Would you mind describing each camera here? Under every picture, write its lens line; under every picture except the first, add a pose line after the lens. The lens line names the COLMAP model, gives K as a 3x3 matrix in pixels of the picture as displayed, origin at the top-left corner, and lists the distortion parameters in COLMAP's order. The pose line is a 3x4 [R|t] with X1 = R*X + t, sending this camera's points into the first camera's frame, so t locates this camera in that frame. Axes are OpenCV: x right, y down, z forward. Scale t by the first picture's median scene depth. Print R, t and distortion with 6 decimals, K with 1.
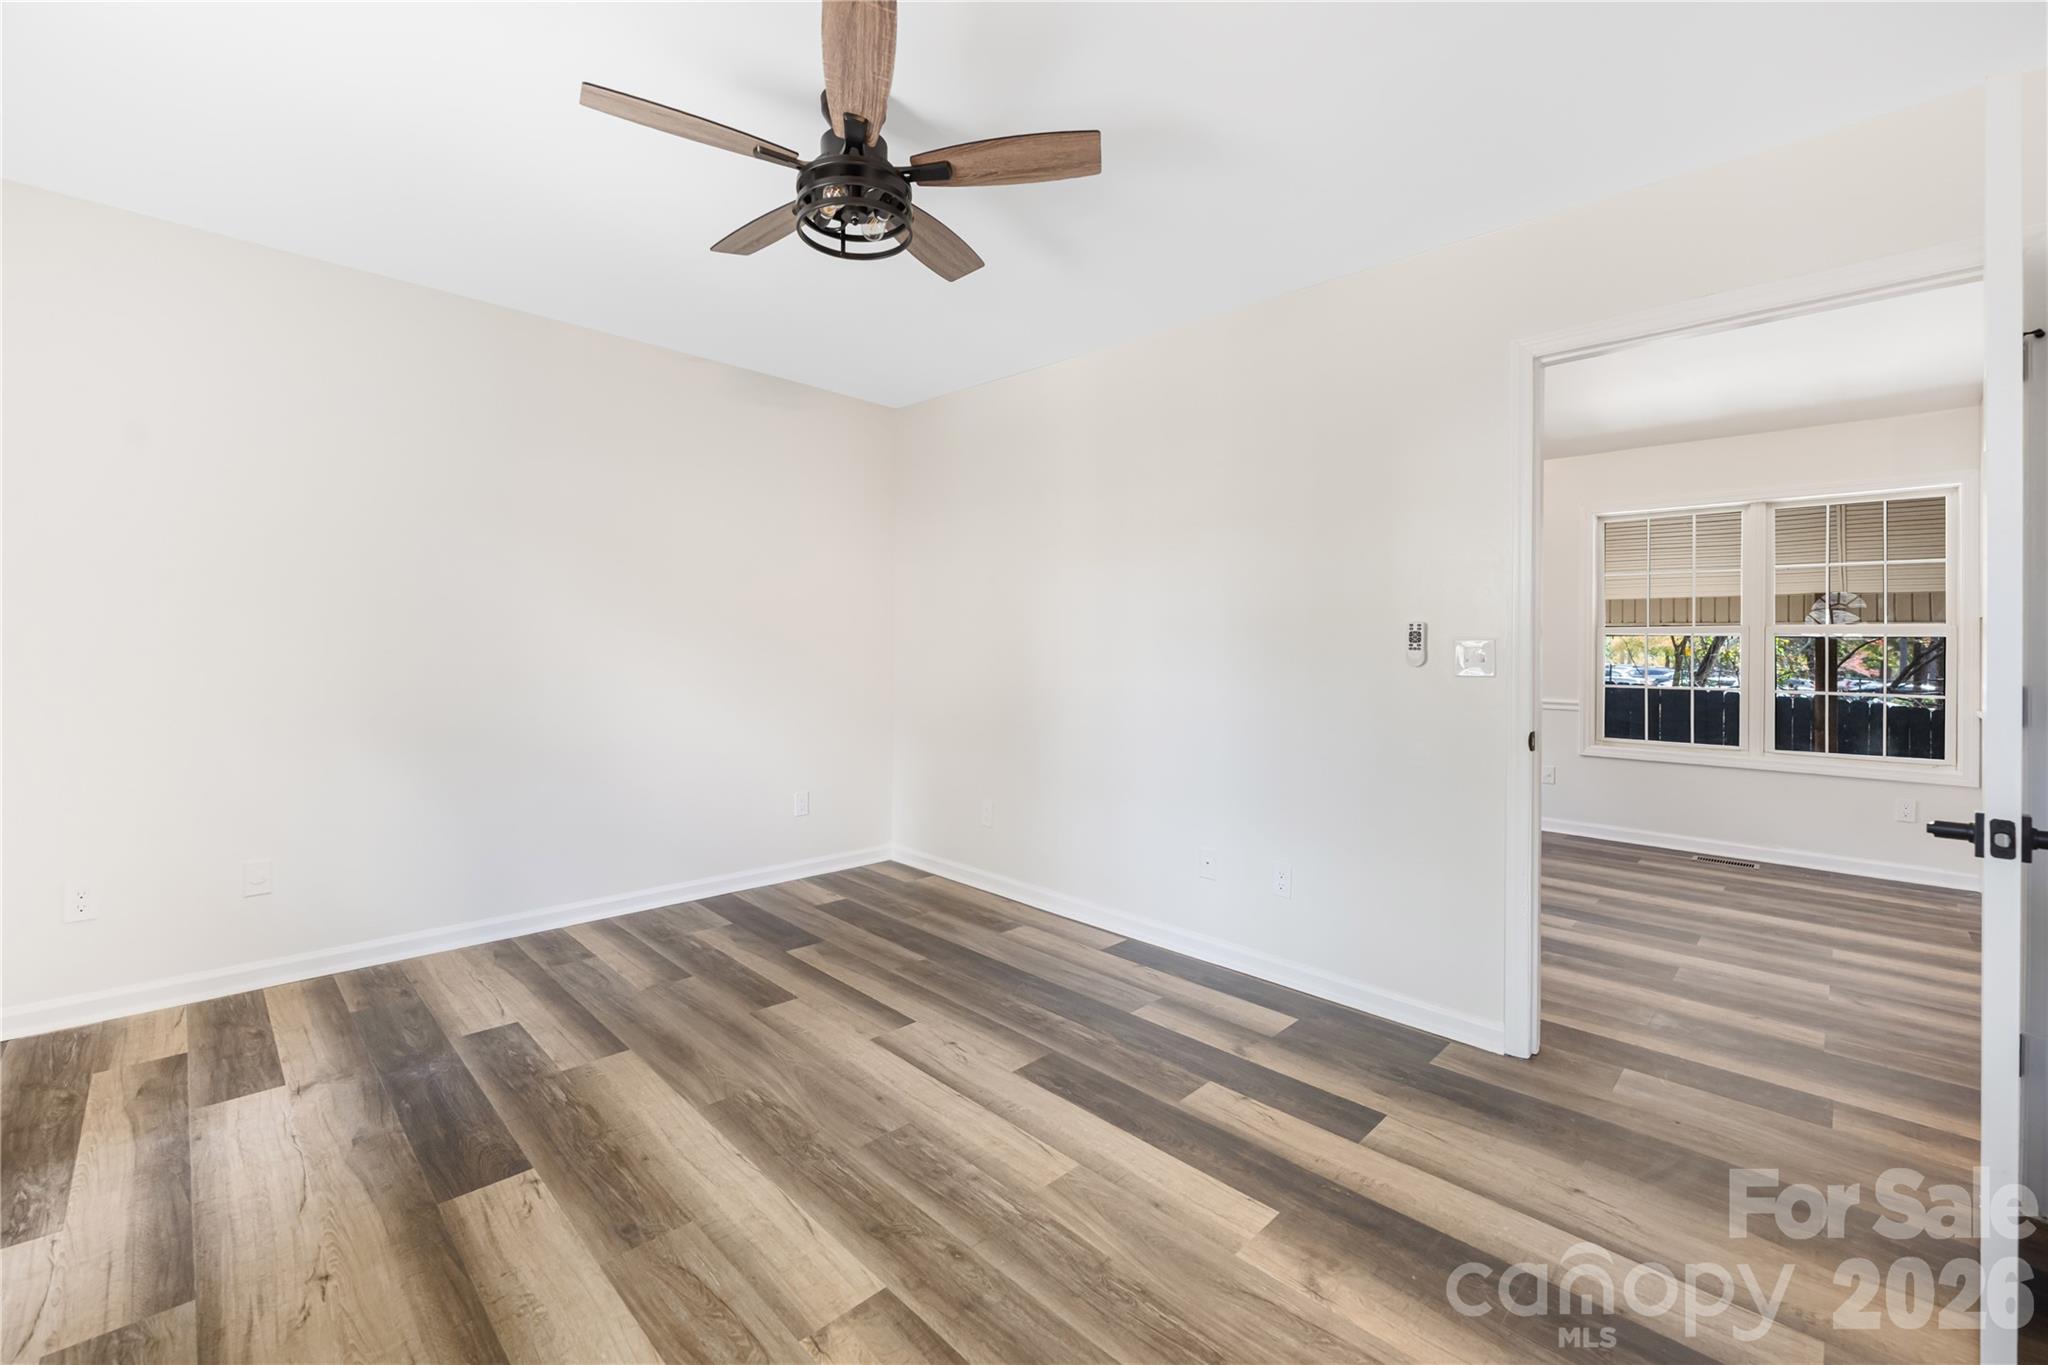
lens RADIAL K [[827.5, 0, 1010.2], [0, 827.5, 646.0], [0, 0, 1]] dist [-0.004085, 0.000096]
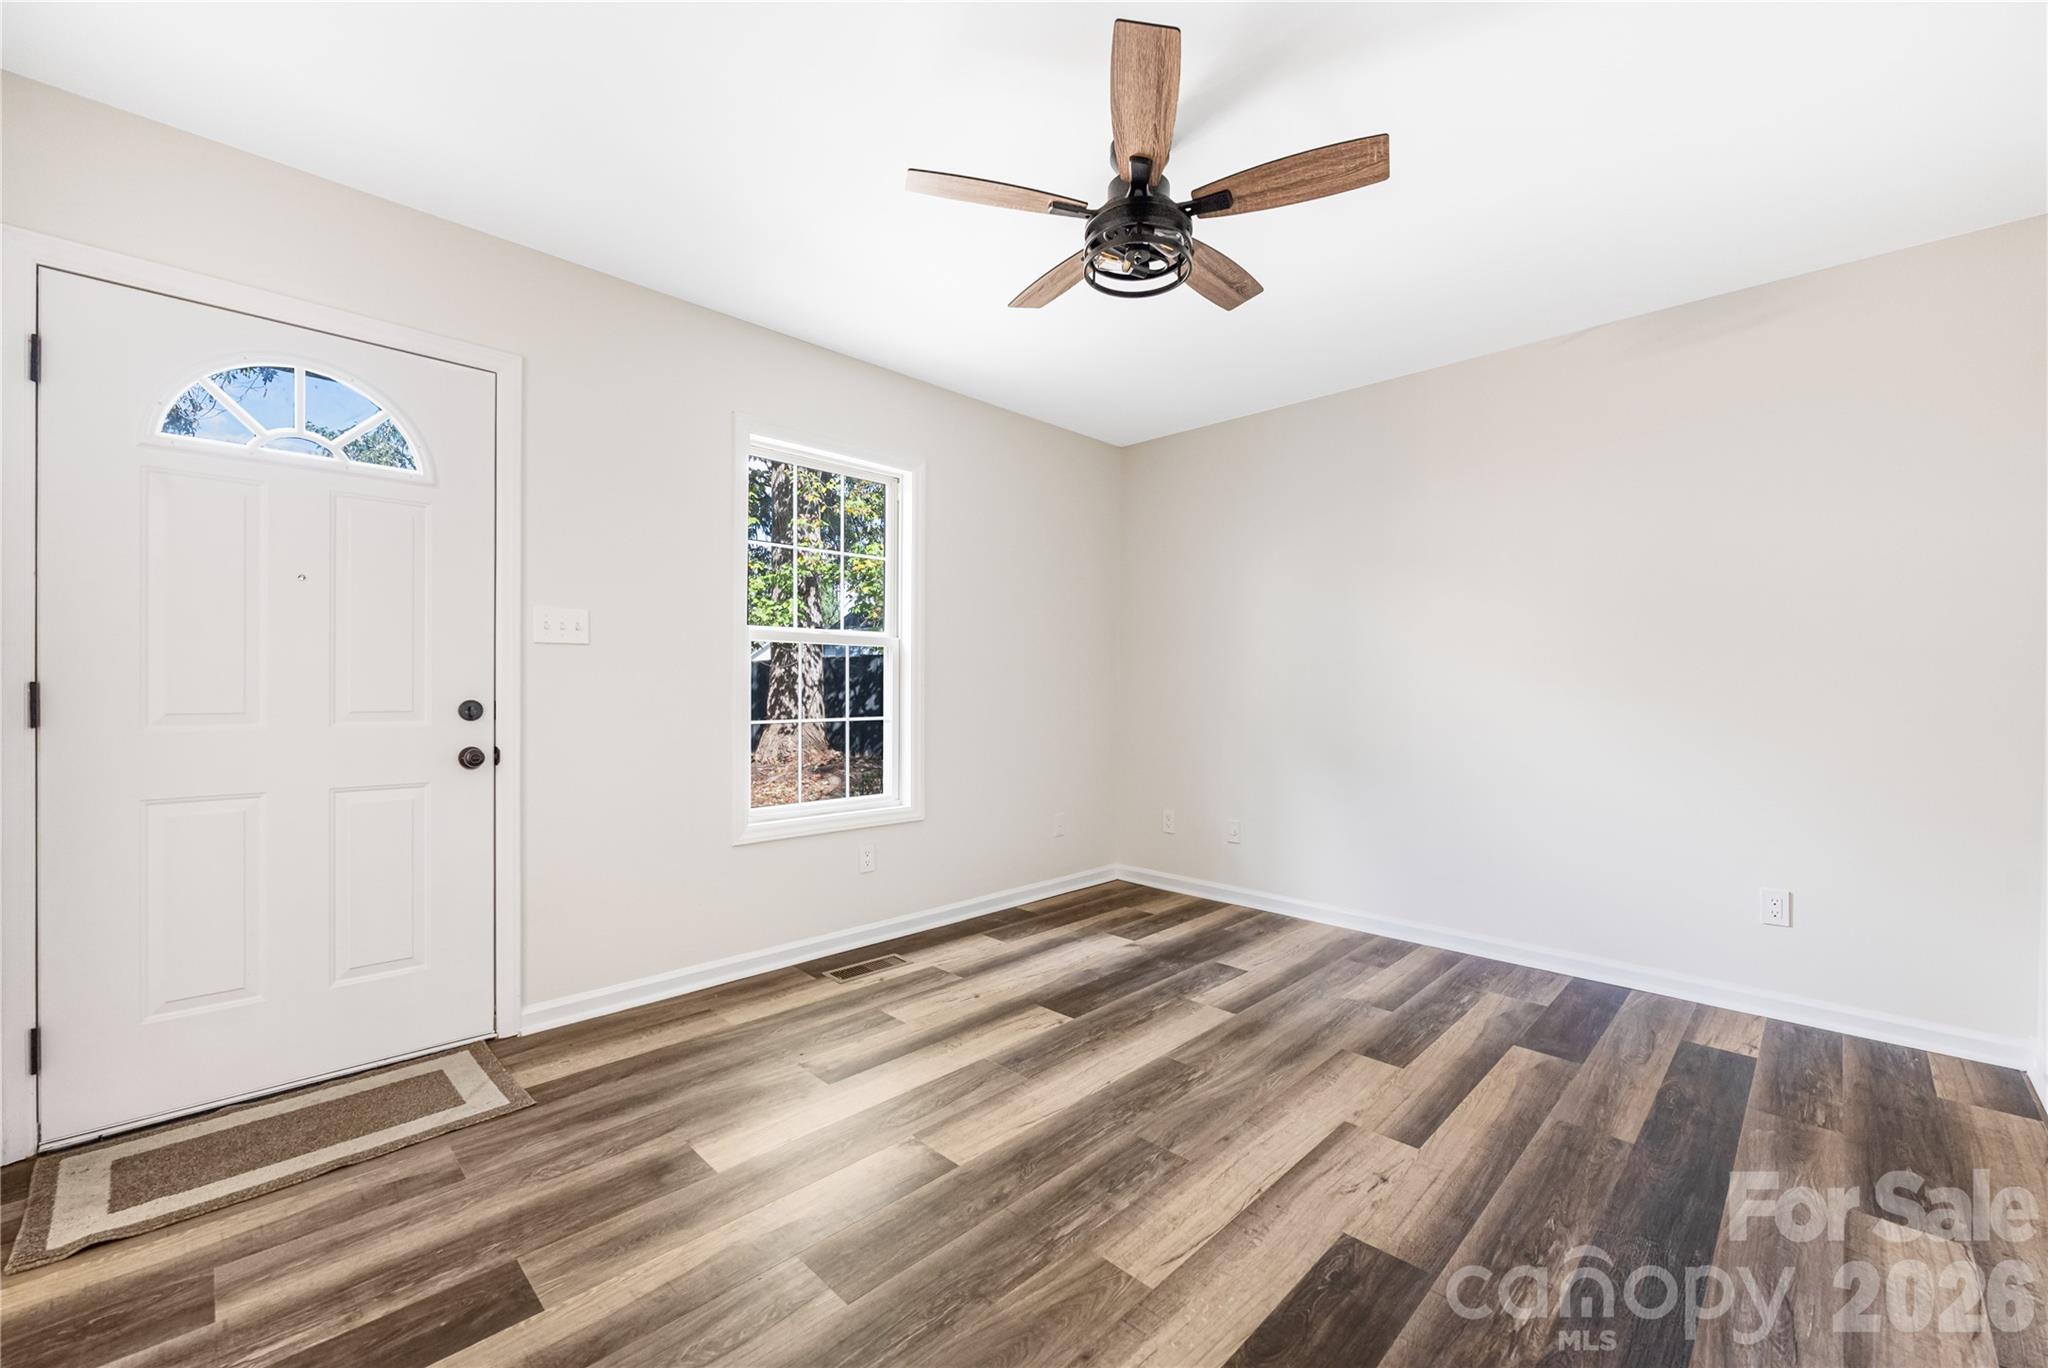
lens RADIAL K [[827.5, 0, 1026.9], [0, 827.5, 684.9], [0, 0, 1]] dist [-0.004085, 0.000096]
pose [[0.014785, -0.018644, -0.999717, 0.681510], [-0.000943, 0.999825, -0.018660, 0.045742], [0.999890, 0.001218, 0.014765, 0.664046]]
